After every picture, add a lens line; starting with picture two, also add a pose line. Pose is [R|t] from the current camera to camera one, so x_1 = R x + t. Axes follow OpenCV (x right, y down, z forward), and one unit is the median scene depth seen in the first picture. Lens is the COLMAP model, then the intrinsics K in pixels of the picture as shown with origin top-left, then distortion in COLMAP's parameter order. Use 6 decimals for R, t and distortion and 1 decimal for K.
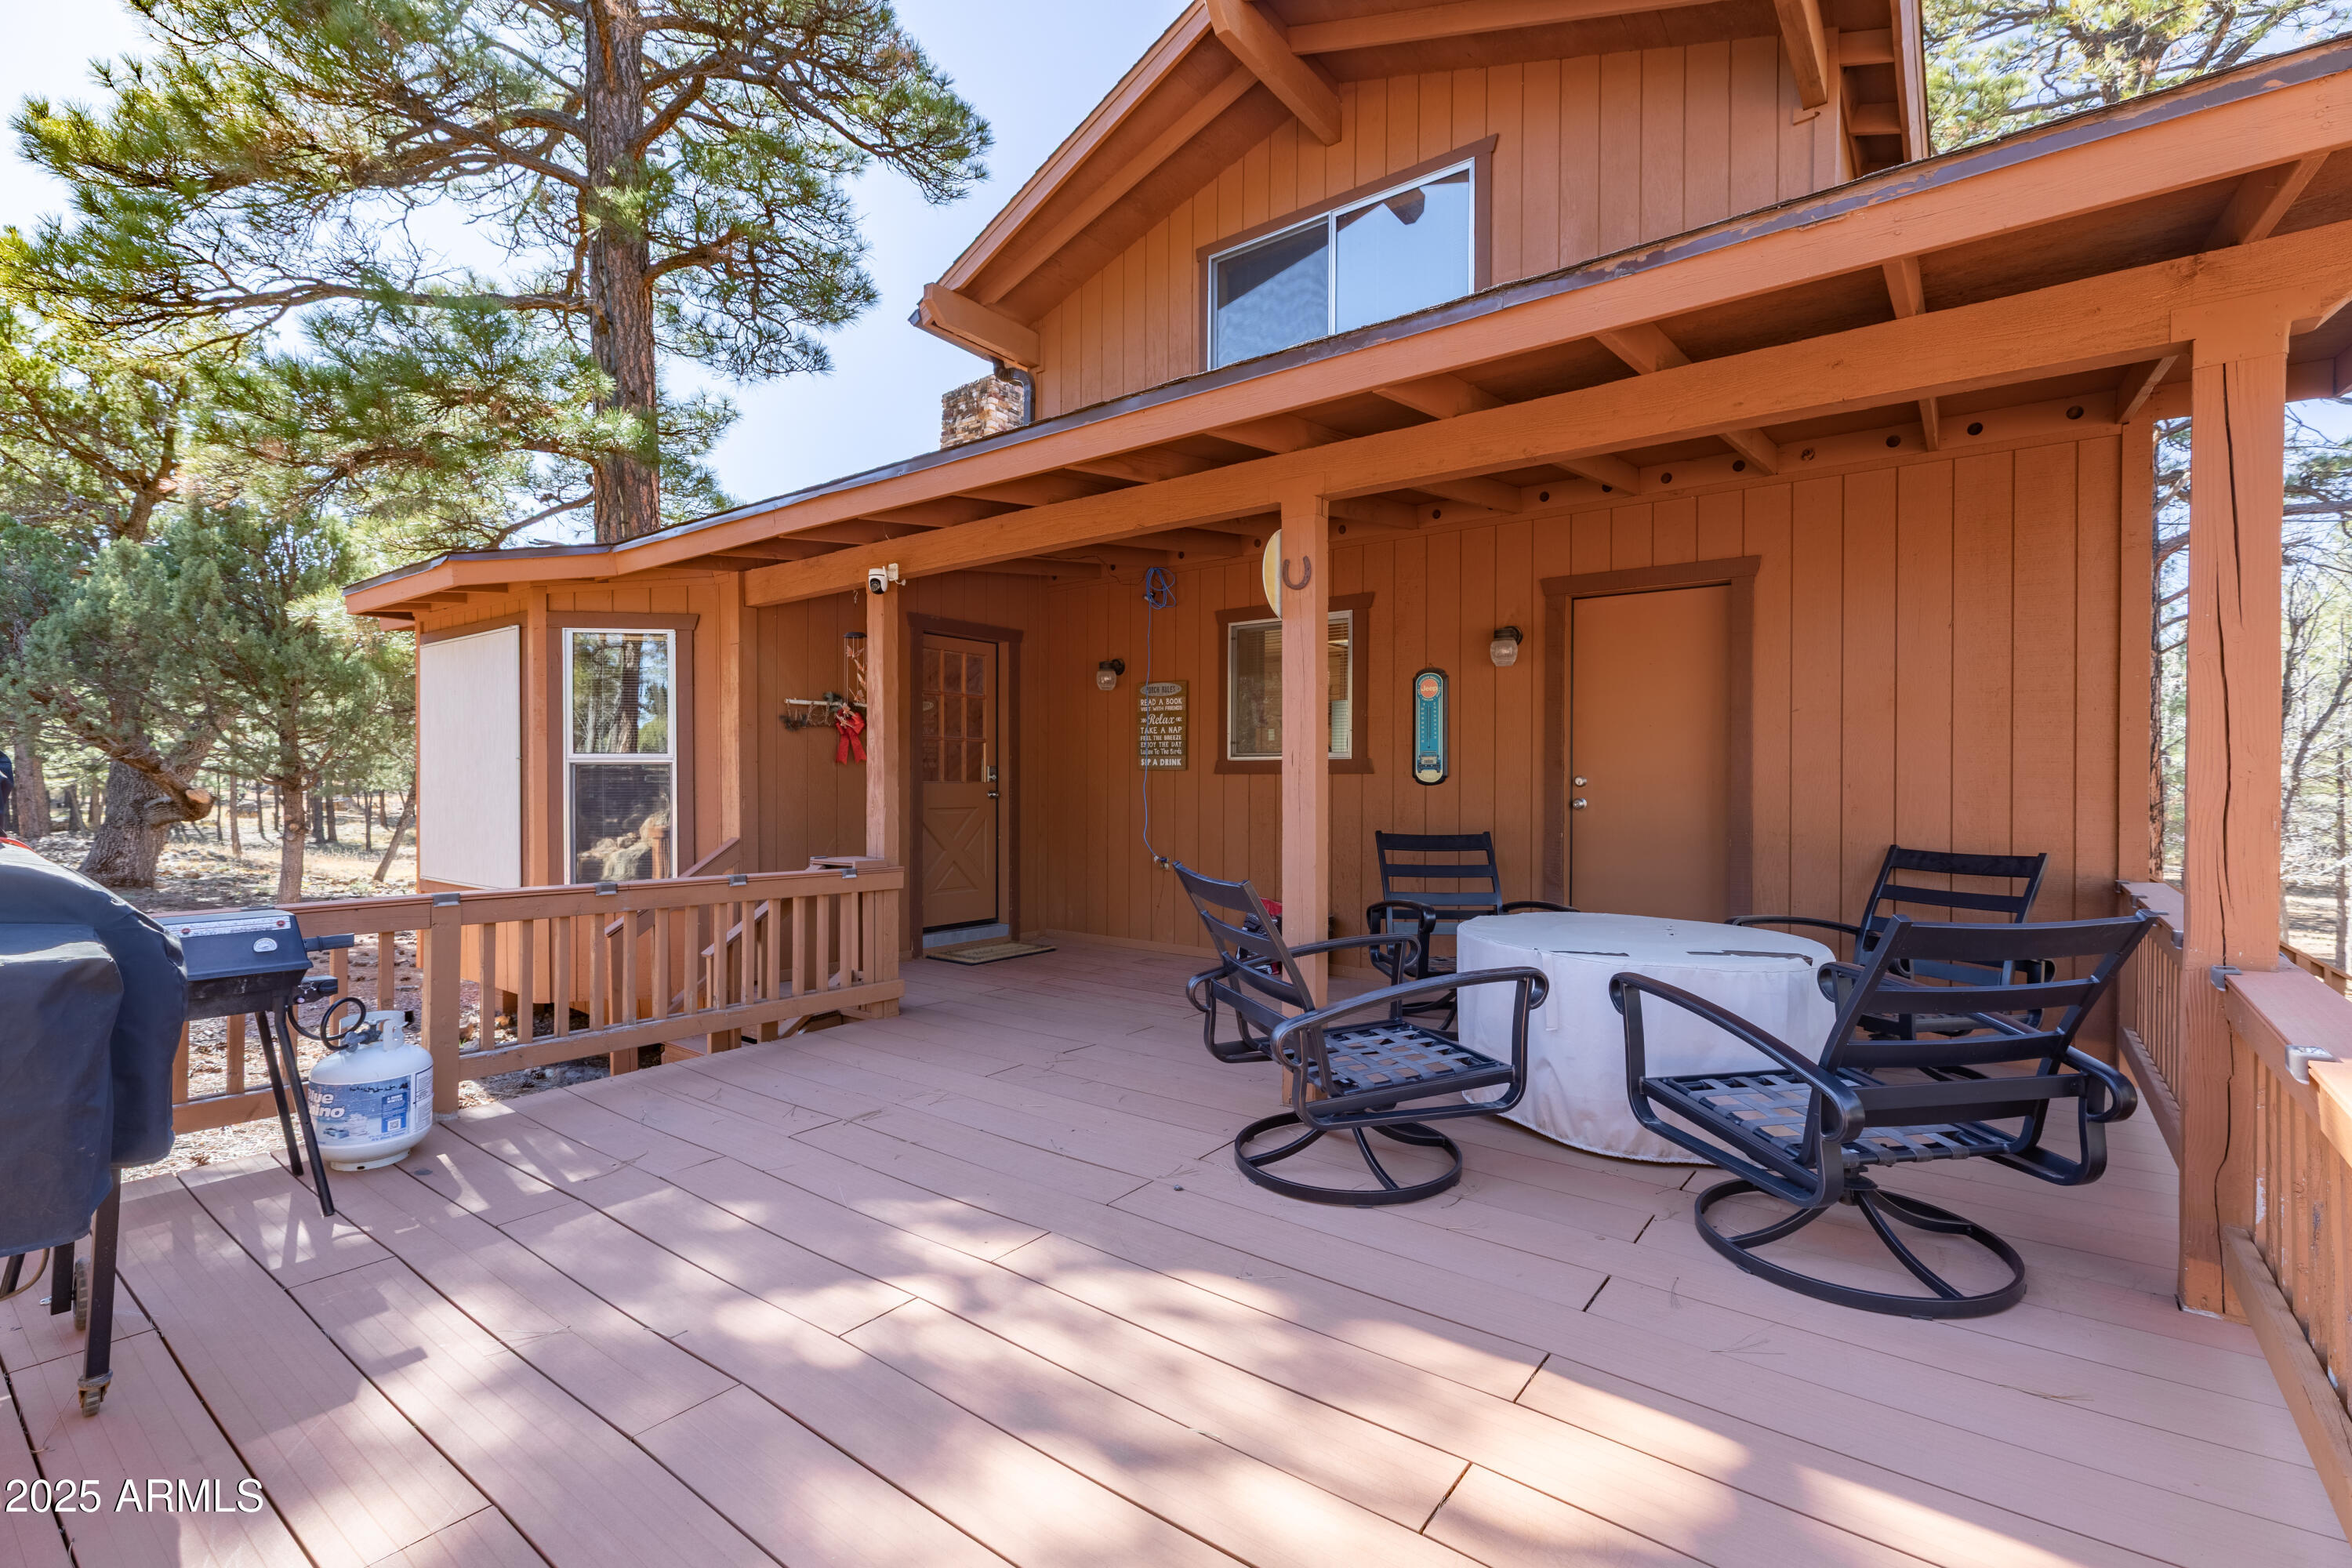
lens RADIAL K [[1050.8, 0, 1179.0], [0, 1050.8, 781.3], [0, 0, 1]] dist [0.002151, 0.000895]
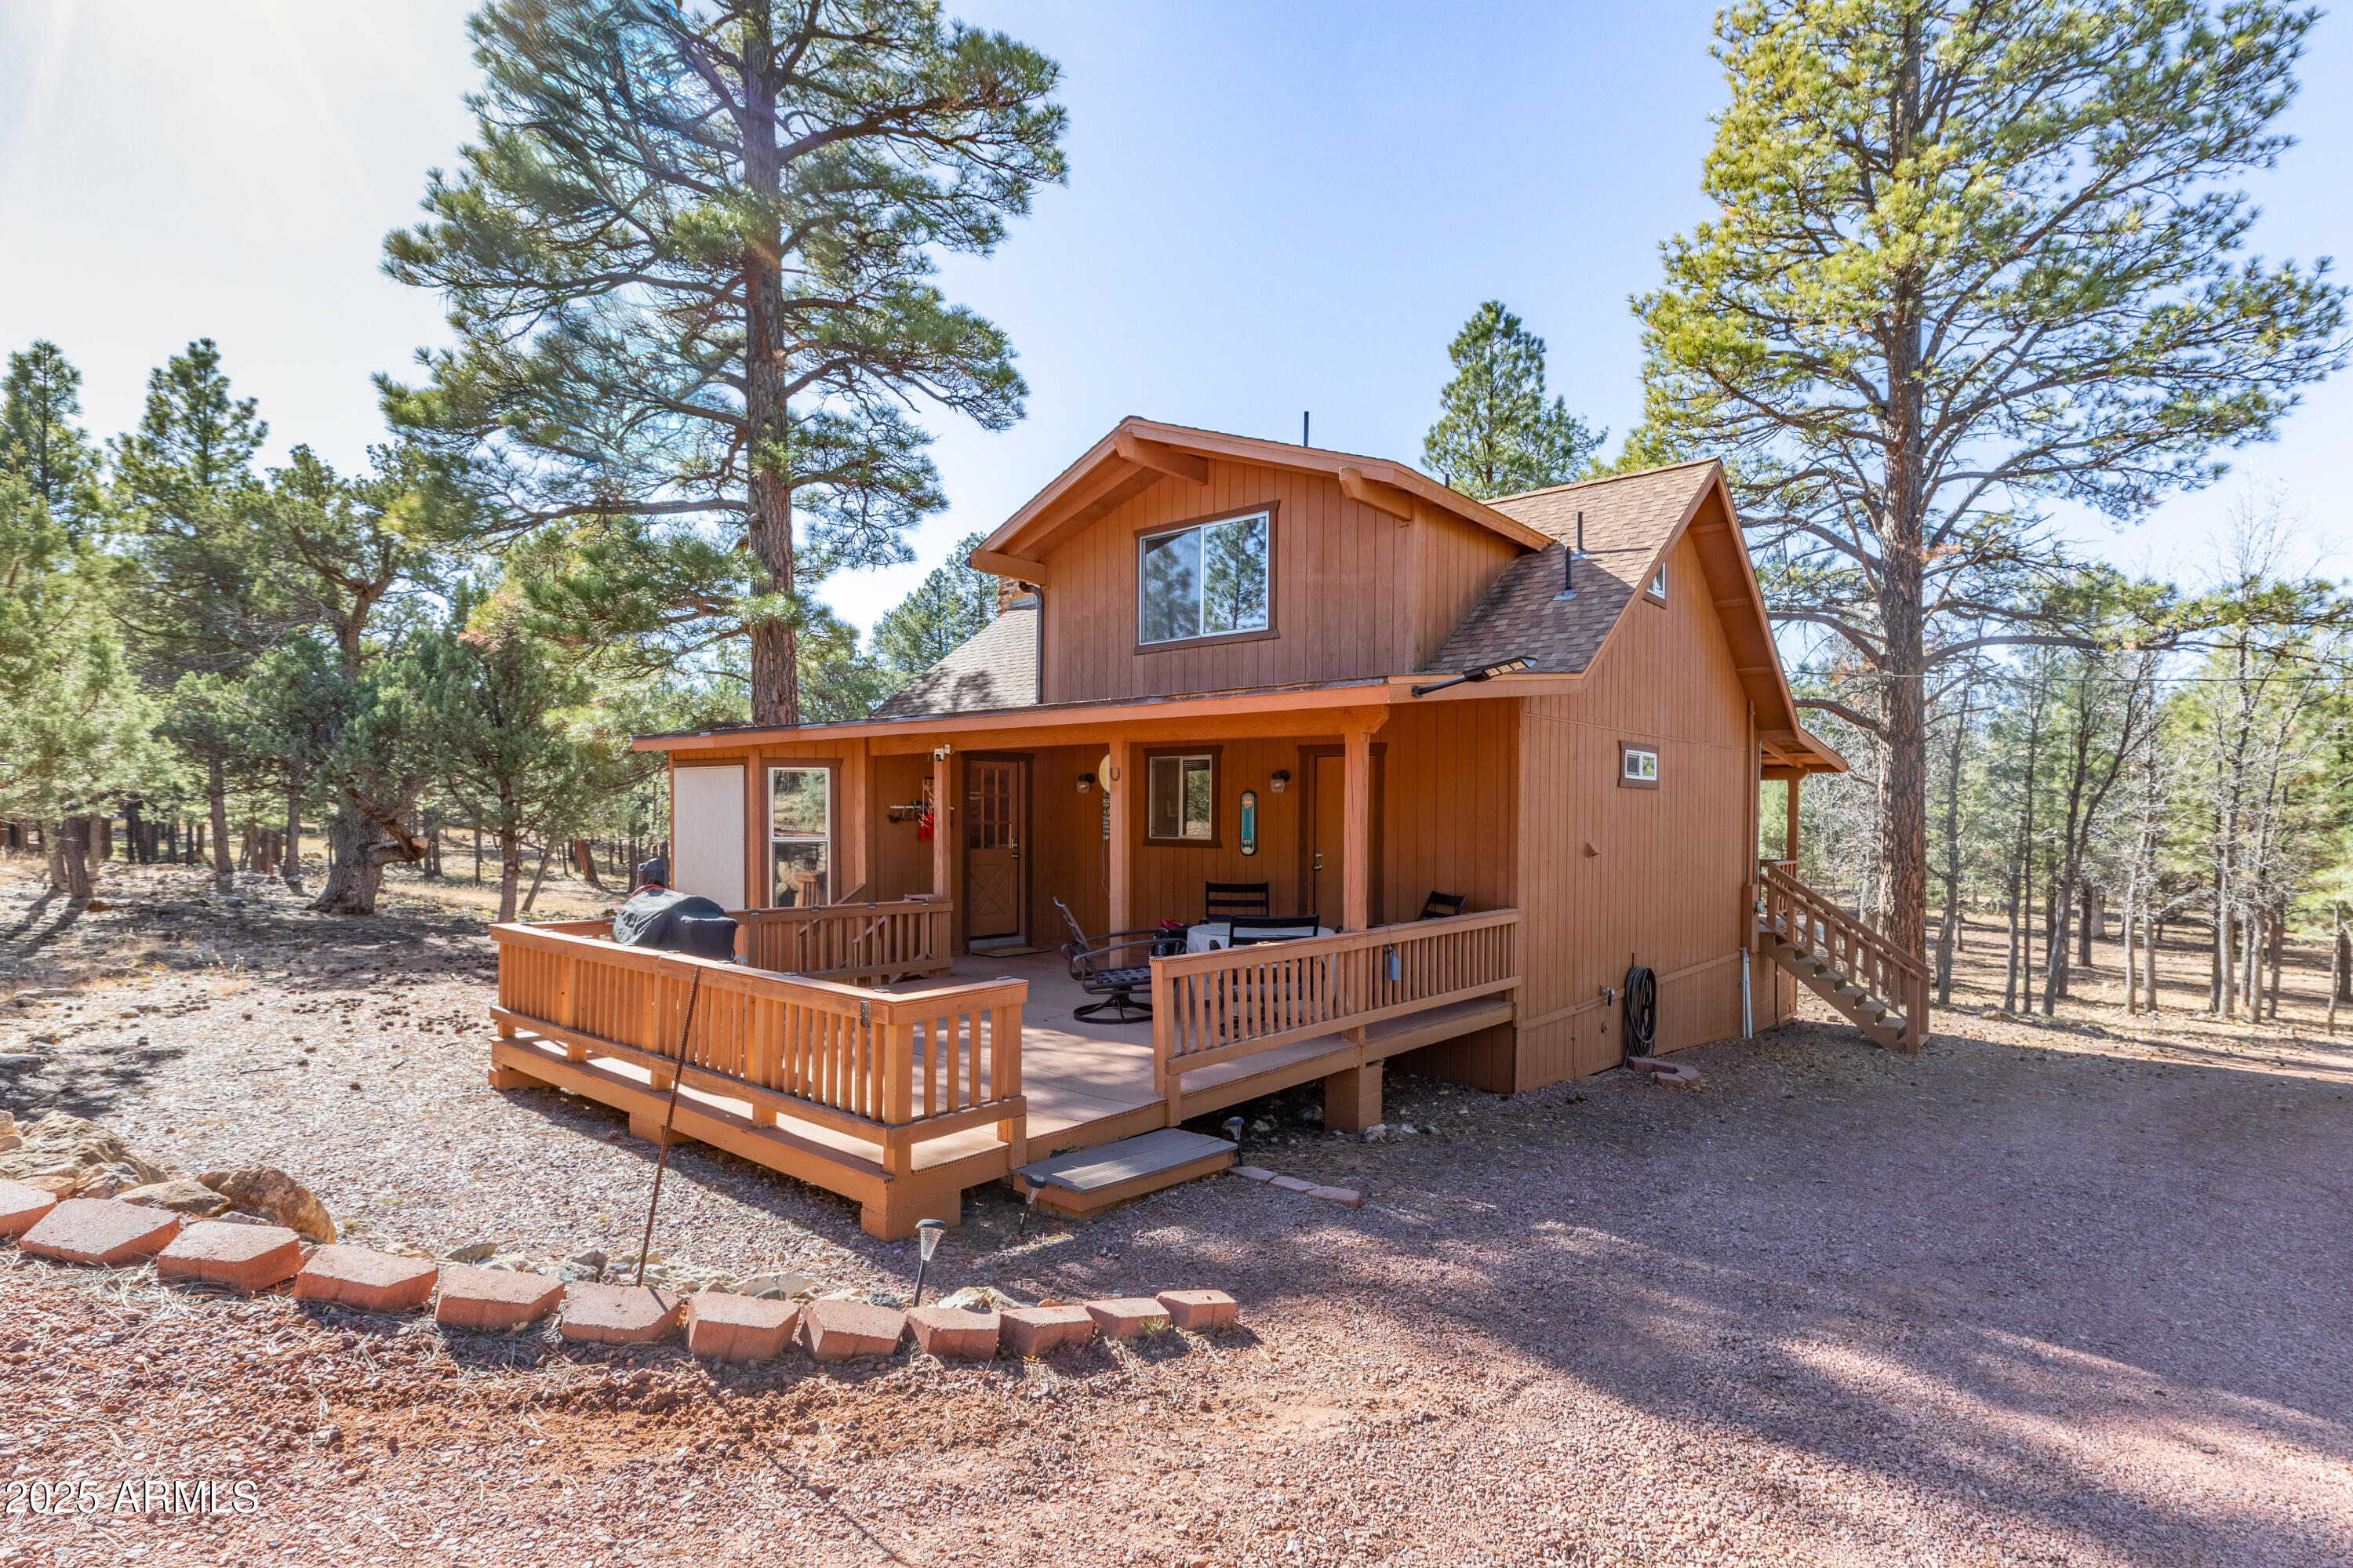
lens RADIAL K [[1109.6, 0, 1264.3], [0, 1109.6, 825.0], [0, 0, 1]] dist [-0.000149, -0.000035]
pose [[0.999877, 0.003686, -0.015244, 0.251540], [-0.003532, 0.999943, 0.010115, -0.057876], [0.015281, -0.010059, 0.999833, -0.759936]]
